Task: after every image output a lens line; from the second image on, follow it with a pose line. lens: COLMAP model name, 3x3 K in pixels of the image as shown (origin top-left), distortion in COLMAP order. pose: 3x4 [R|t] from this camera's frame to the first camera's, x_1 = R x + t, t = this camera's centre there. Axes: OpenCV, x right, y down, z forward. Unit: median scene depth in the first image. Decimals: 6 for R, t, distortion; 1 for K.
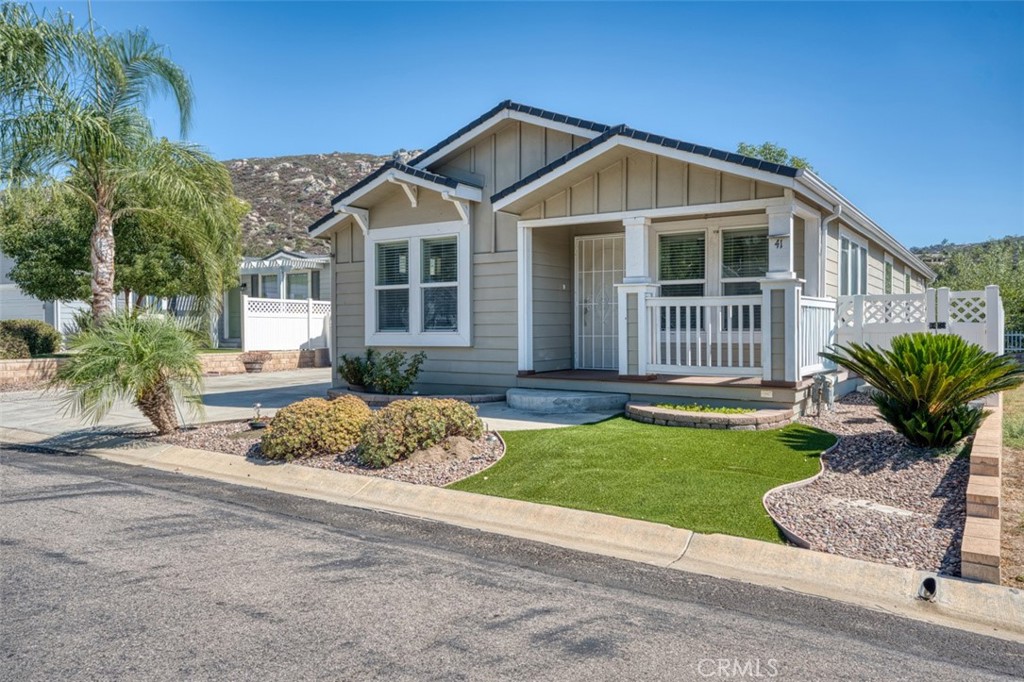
lens RADIAL K [[740.5, 0, 511.8], [0, 740.5, 336.7], [0, 0, 1]] dist [0.001108, 0.000088]
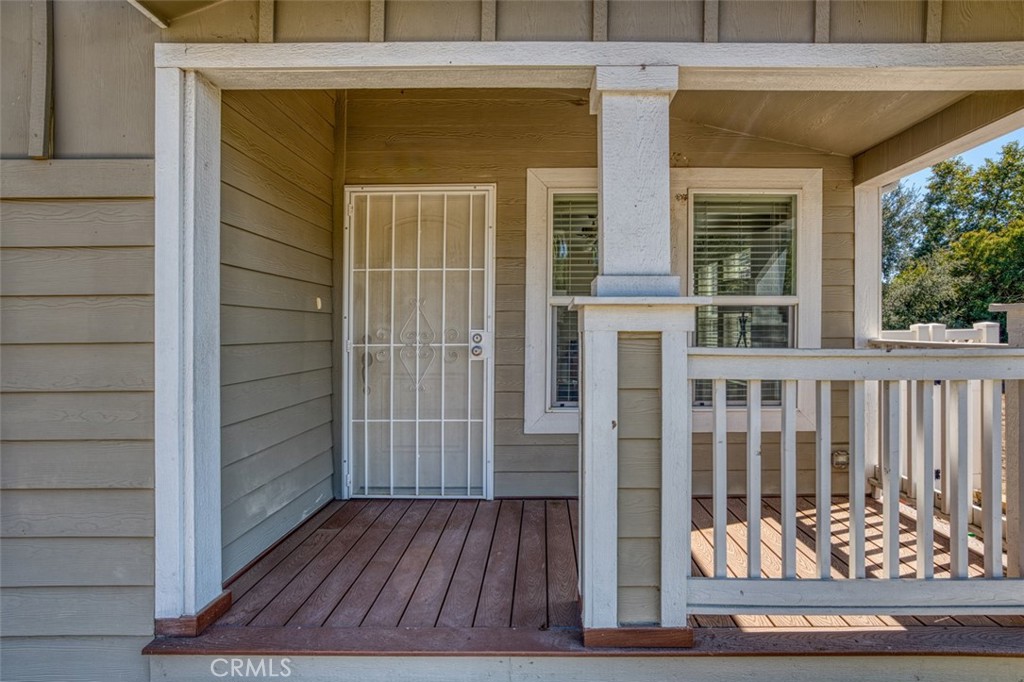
lens RADIAL K [[490.2, 0, 535.0], [0, 490.2, 328.1], [0, 0, 1]] dist [0.002196, 0.000299]
pose [[0.837378, 0.006713, 0.546584, 0.025544], [0.009086, 0.999615, -0.026198, -0.050028], [-0.546549, 0.026904, 0.836995, 0.778431]]
